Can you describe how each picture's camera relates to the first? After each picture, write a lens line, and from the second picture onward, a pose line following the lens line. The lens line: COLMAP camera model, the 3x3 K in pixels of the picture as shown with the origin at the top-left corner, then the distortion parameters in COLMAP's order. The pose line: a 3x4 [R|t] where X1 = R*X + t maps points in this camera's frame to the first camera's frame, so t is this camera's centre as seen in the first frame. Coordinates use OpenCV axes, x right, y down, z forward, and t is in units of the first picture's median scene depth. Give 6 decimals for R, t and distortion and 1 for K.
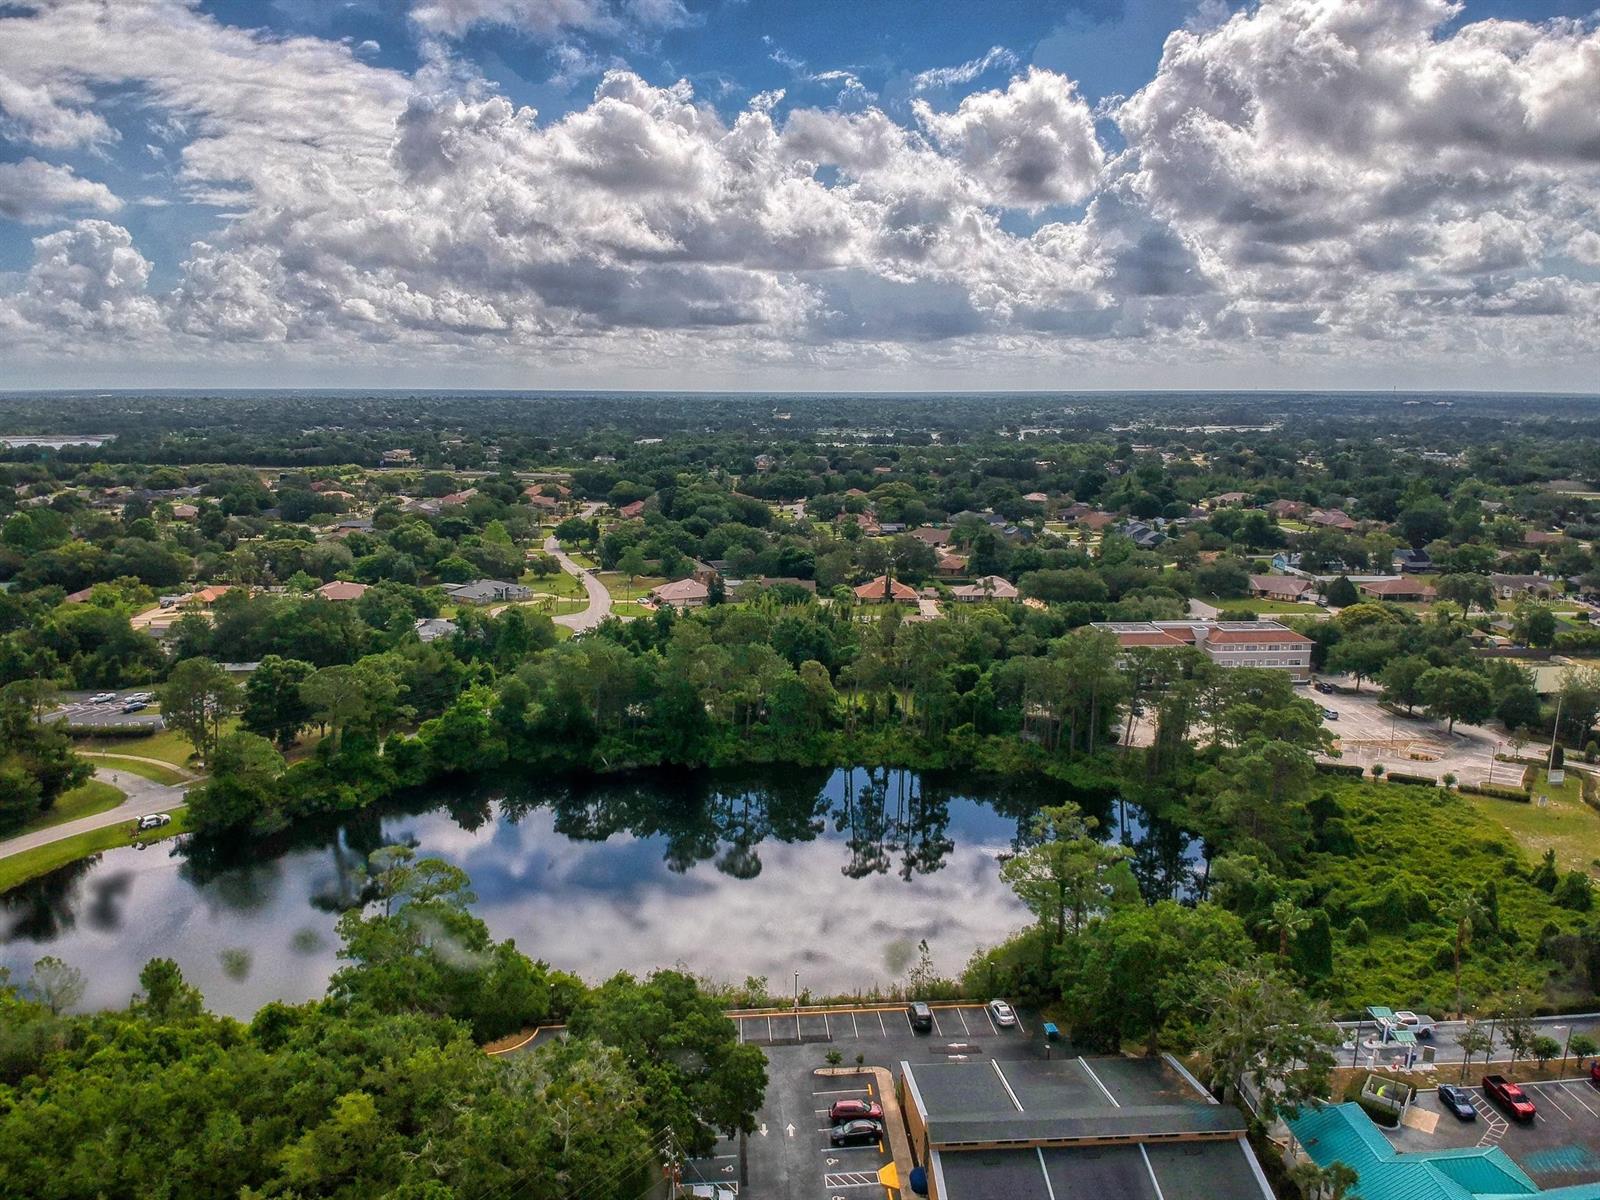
lens RADIAL K [[1182.7, 0, 810.2], [0, 1182.7, 601.4], [0, 0, 1]] dist [0.086523, -0.189000]
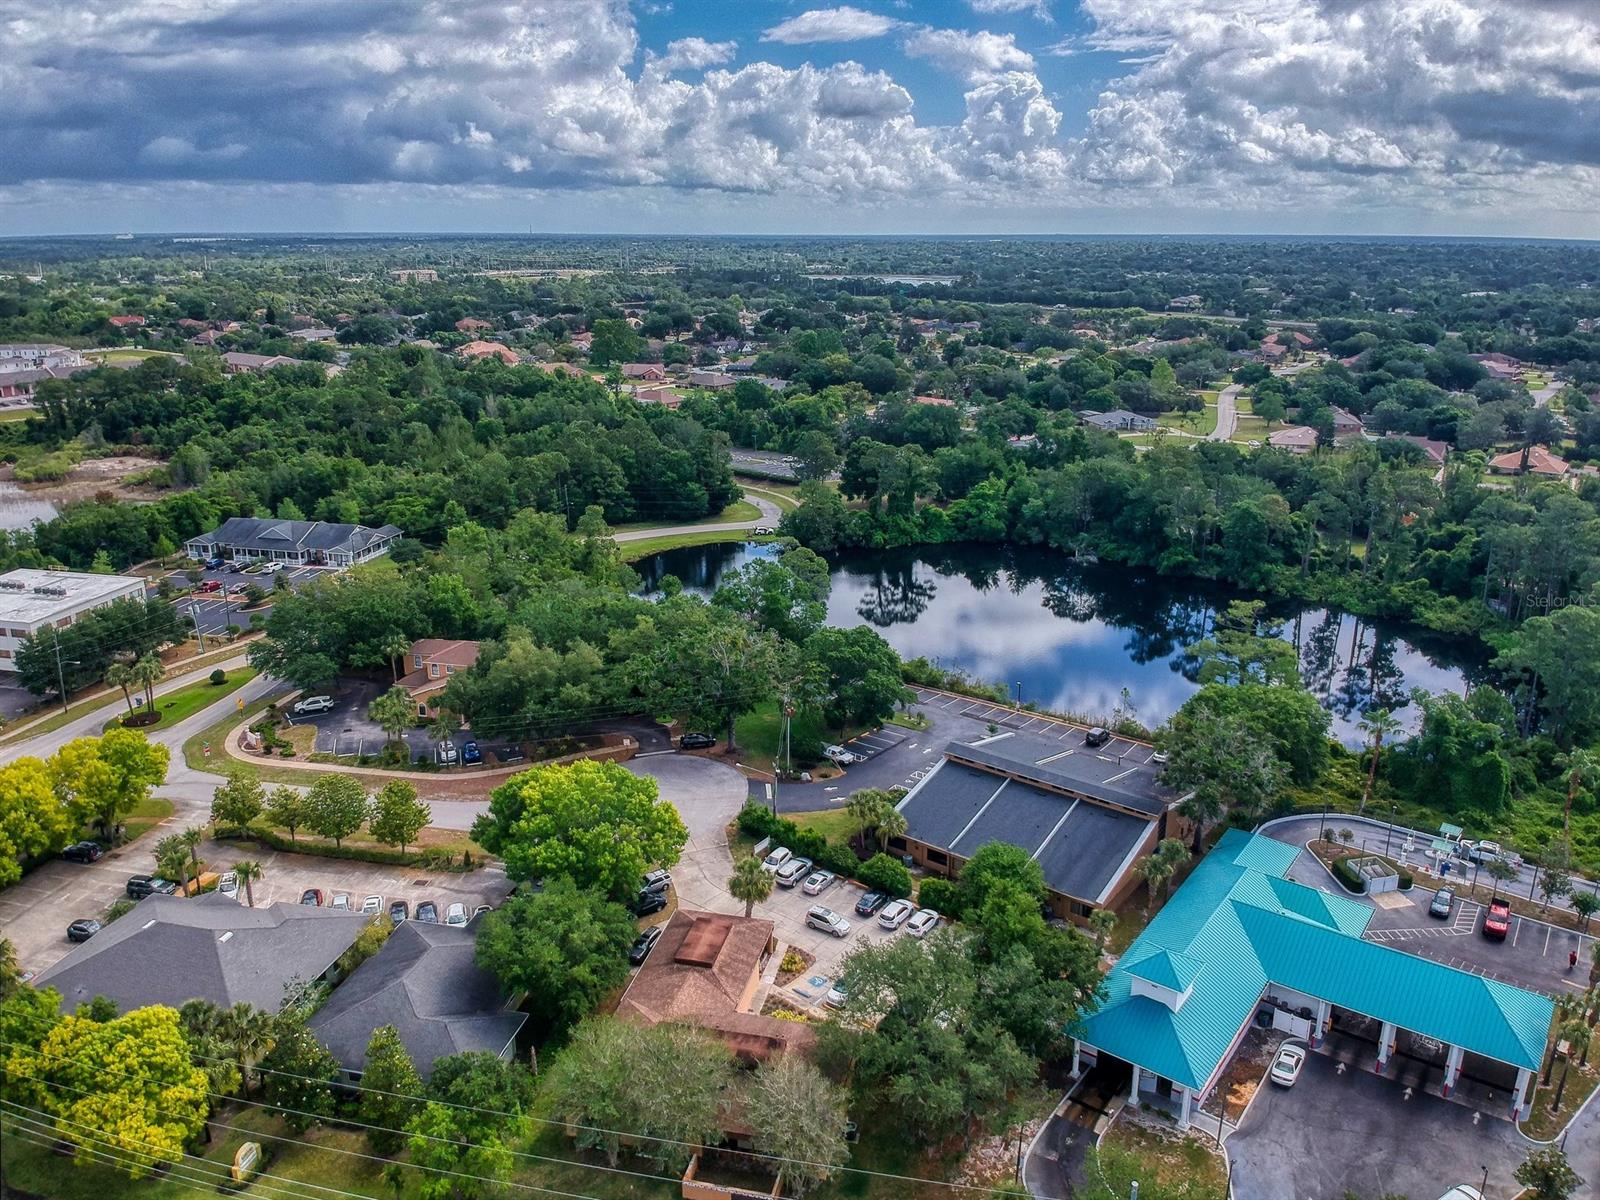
lens RADIAL K [[1171.6, 0, 794.3], [0, 1171.6, 600.1], [0, 0, 1]] dist [0.075470, -0.146863]
pose [[0.761349, 0.191696, -0.619354, 0.356107], [-0.113870, 0.979977, 0.163337, 0.017738], [0.638264, -0.053831, 0.767933, -0.107723]]
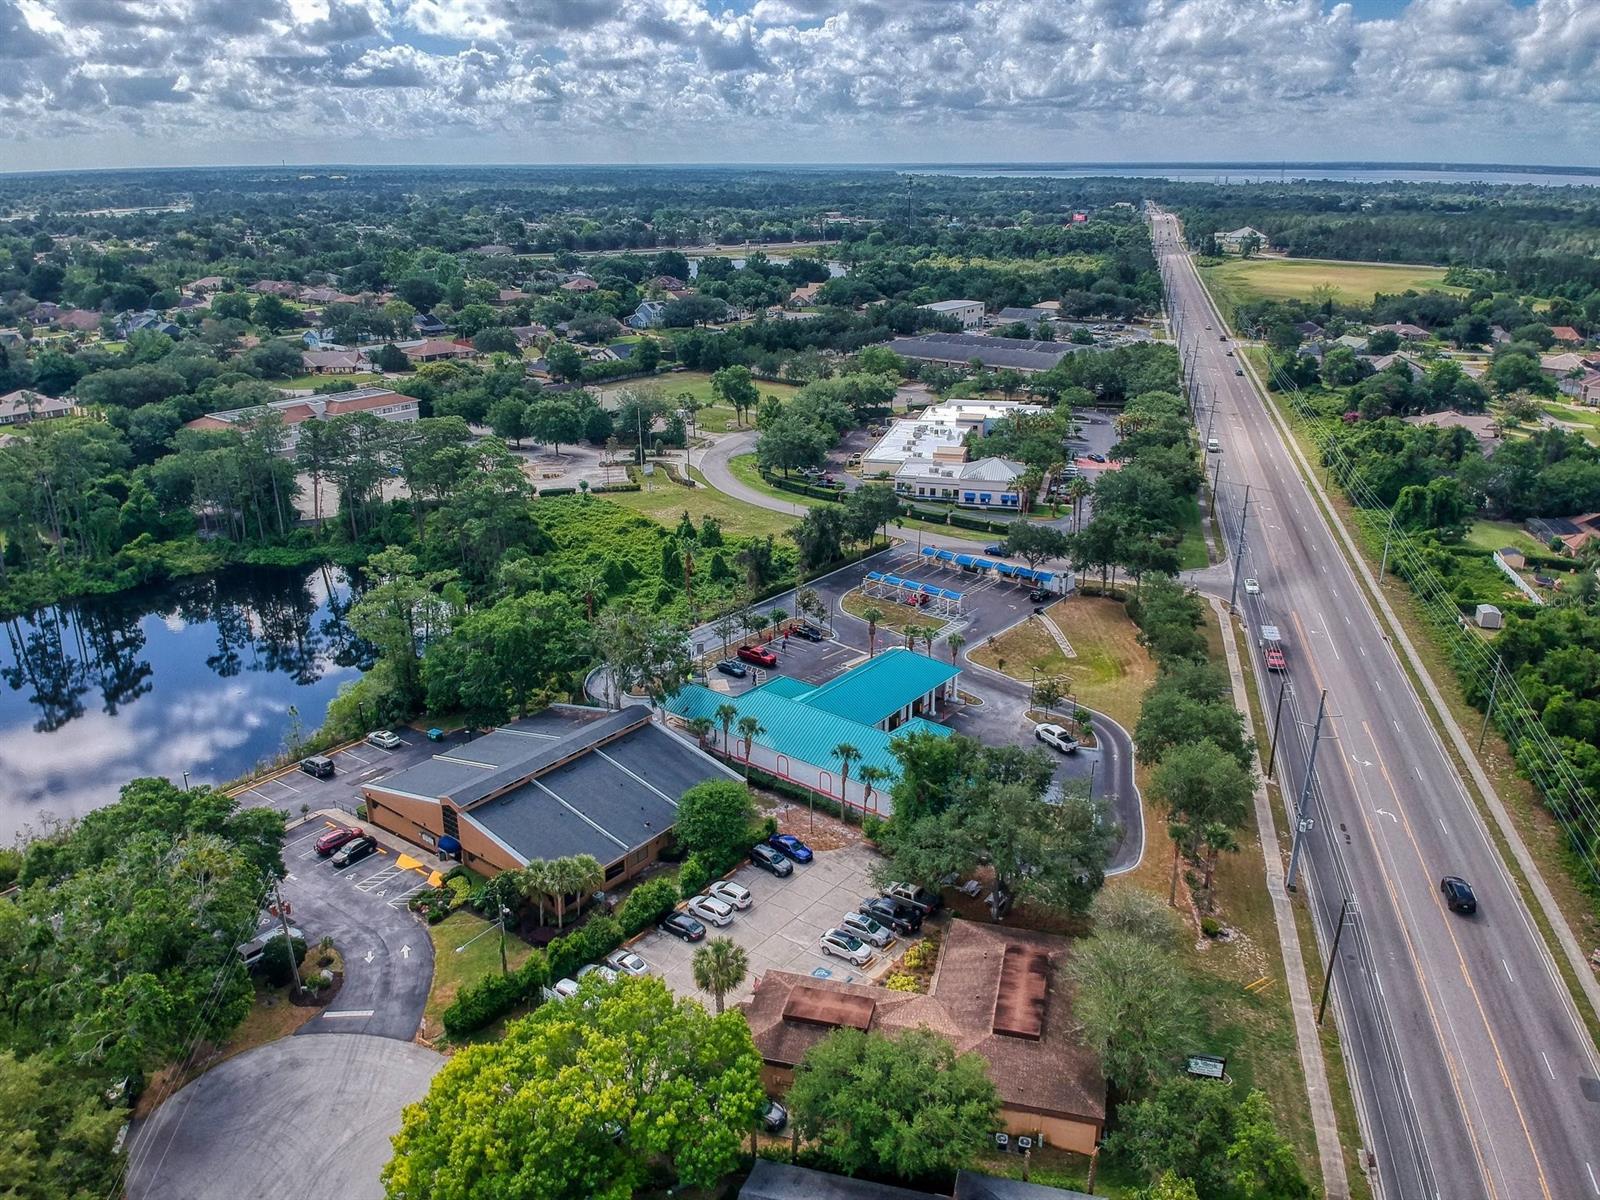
lens RADIAL K [[1196.4, 0, 799.5], [0, 1196.4, 590.6], [0, 0, 1]] dist [0.091611, -0.163183]
pose [[0.671796, -0.256674, 0.694845, -0.196772], [0.140528, 0.965173, 0.220666, 0.008286], [-0.727284, -0.050598, 0.684469, -0.033386]]
